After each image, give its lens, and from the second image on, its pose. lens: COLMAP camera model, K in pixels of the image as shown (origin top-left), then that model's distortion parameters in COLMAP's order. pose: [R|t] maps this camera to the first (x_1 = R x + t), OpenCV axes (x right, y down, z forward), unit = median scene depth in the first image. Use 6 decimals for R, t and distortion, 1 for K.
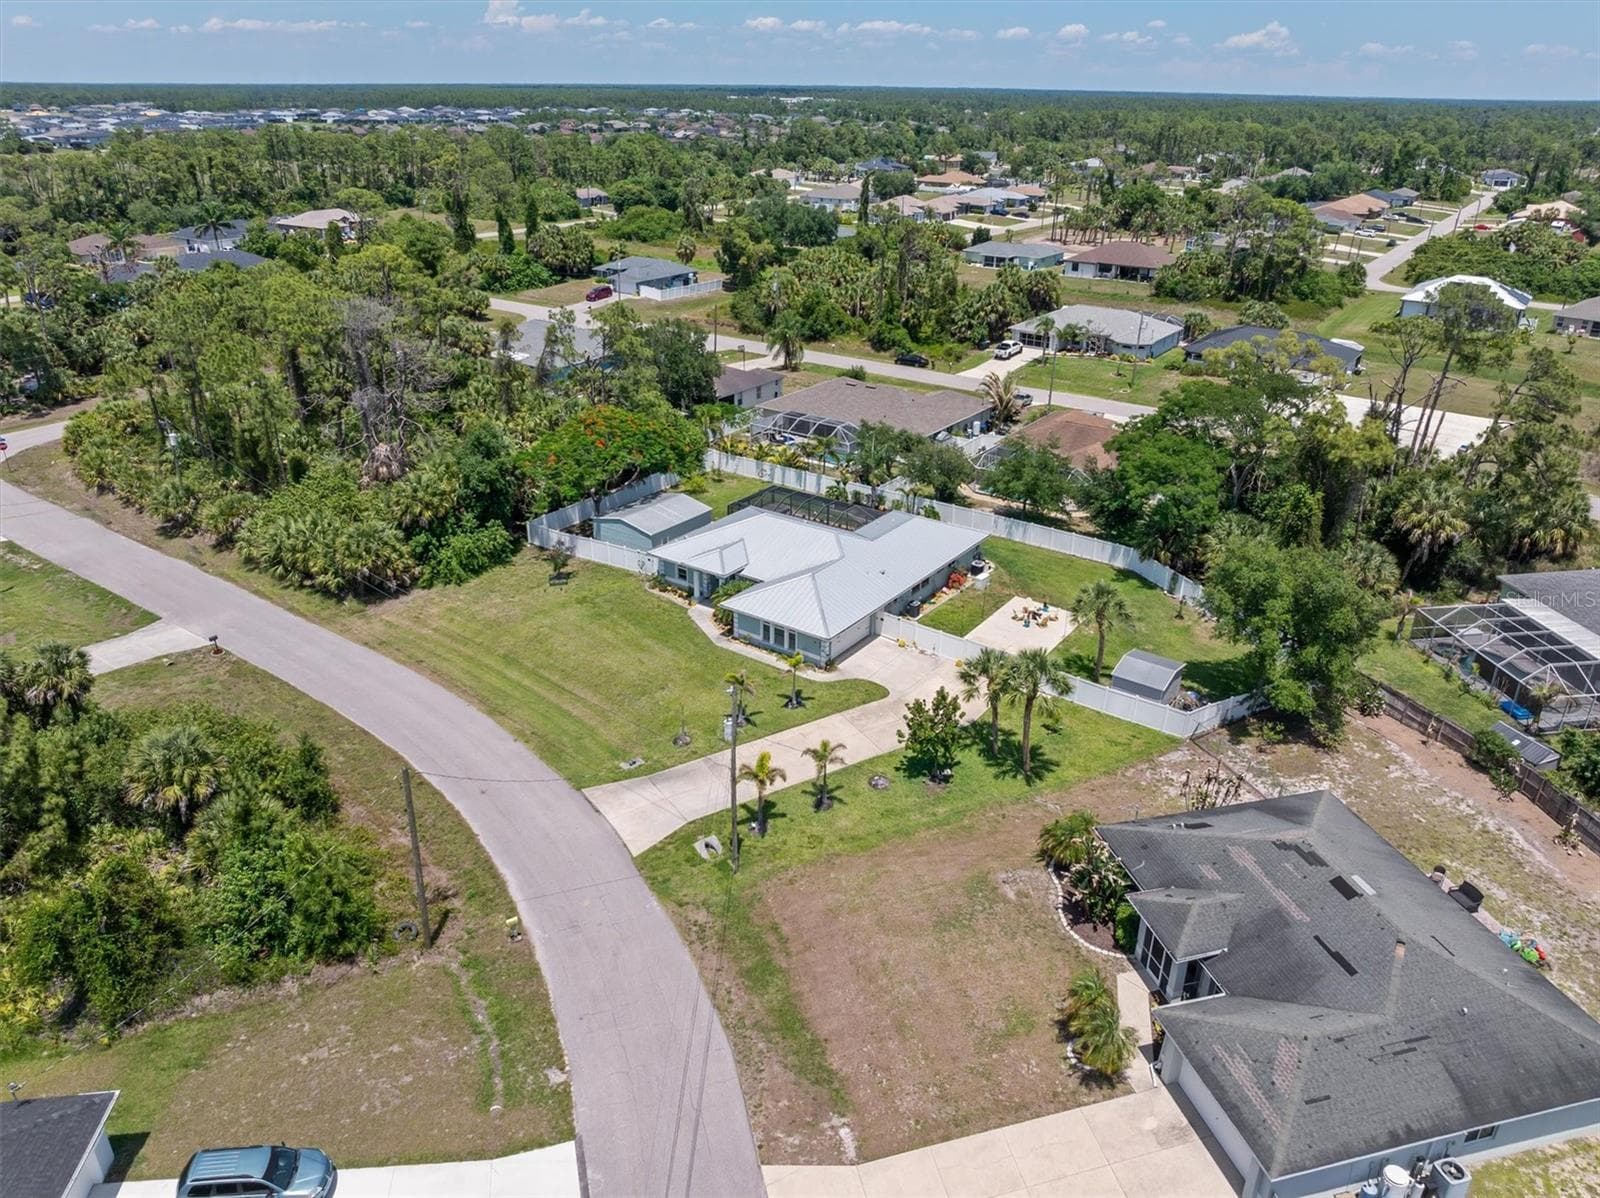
lens RADIAL K [[1114.9, 0, 803.2], [0, 1114.9, 541.9], [0, 0, 1]] dist [-0.031520, -0.003466]
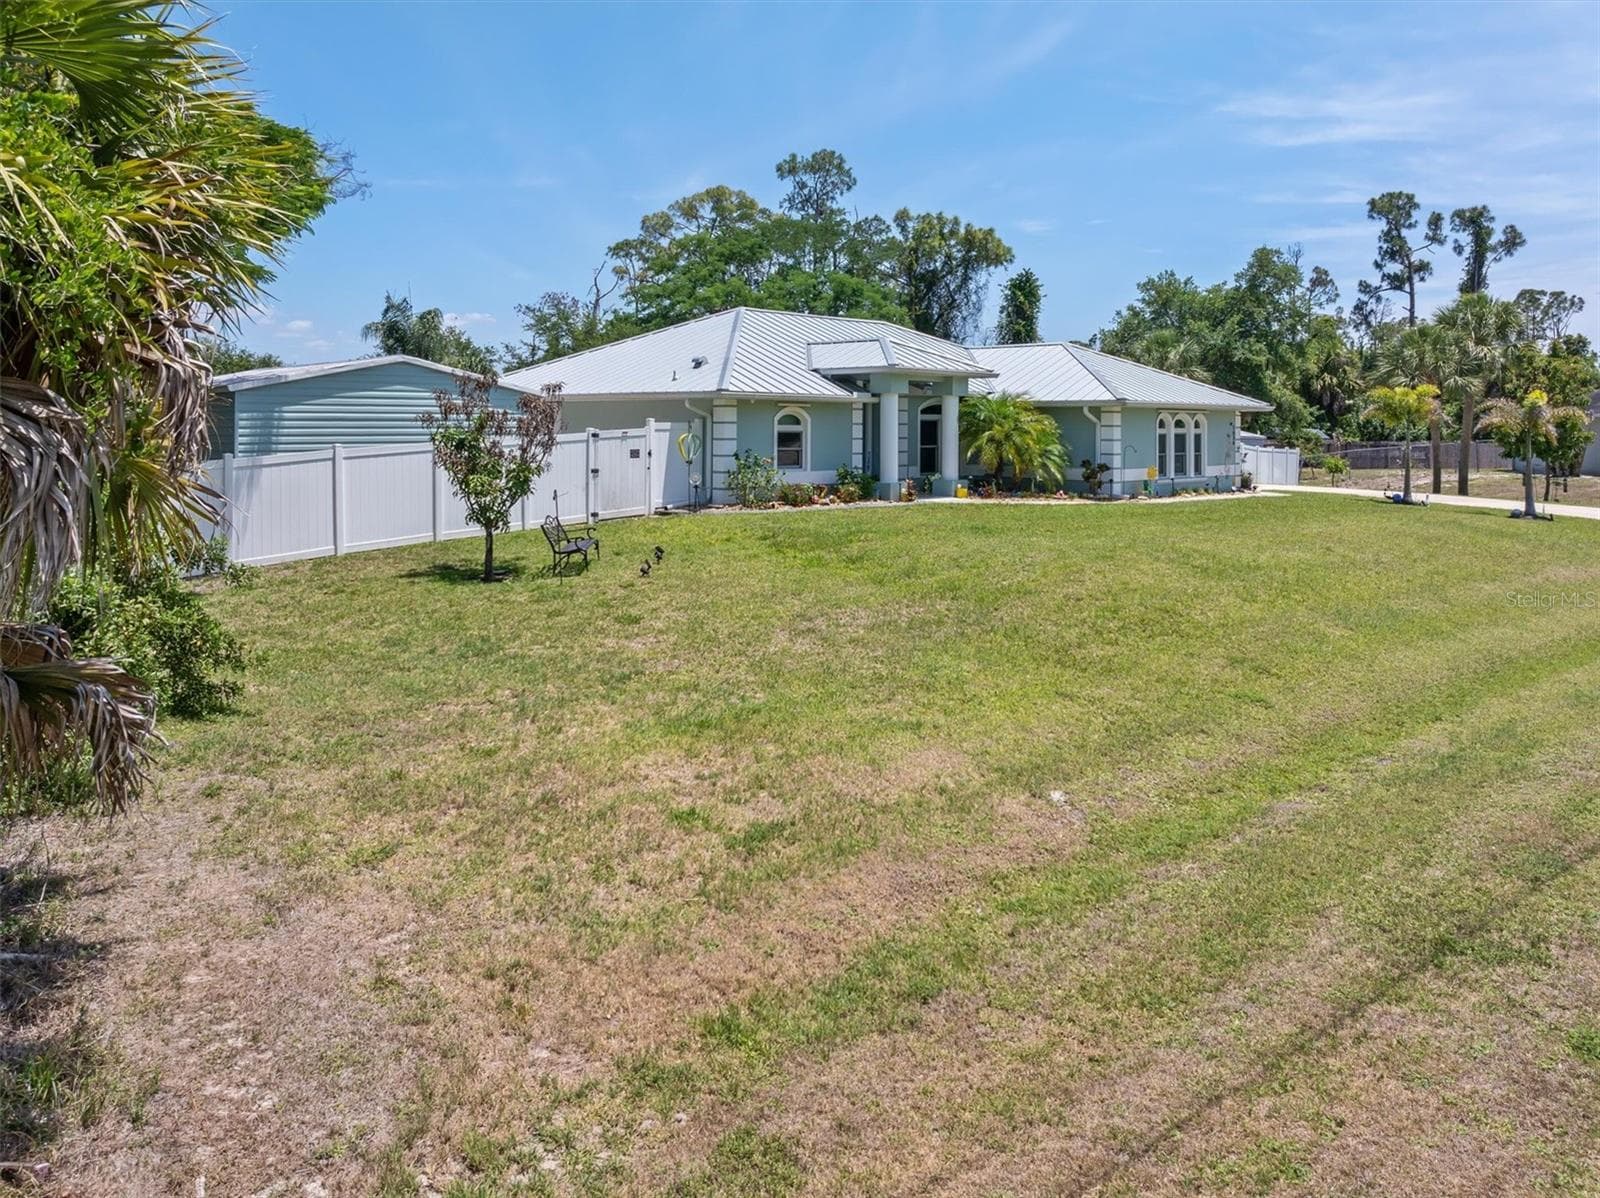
lens RADIAL K [[1123.5, 0, 802.1], [0, 1123.5, 564.8], [0, 0, 1]] dist [-0.081124, -0.000978]
pose [[0.183488, -0.137591, 0.973345, -0.411083], [0.359252, 0.931051, 0.063888, 0.039593], [-0.915024, 0.337954, 0.220267, 0.919636]]
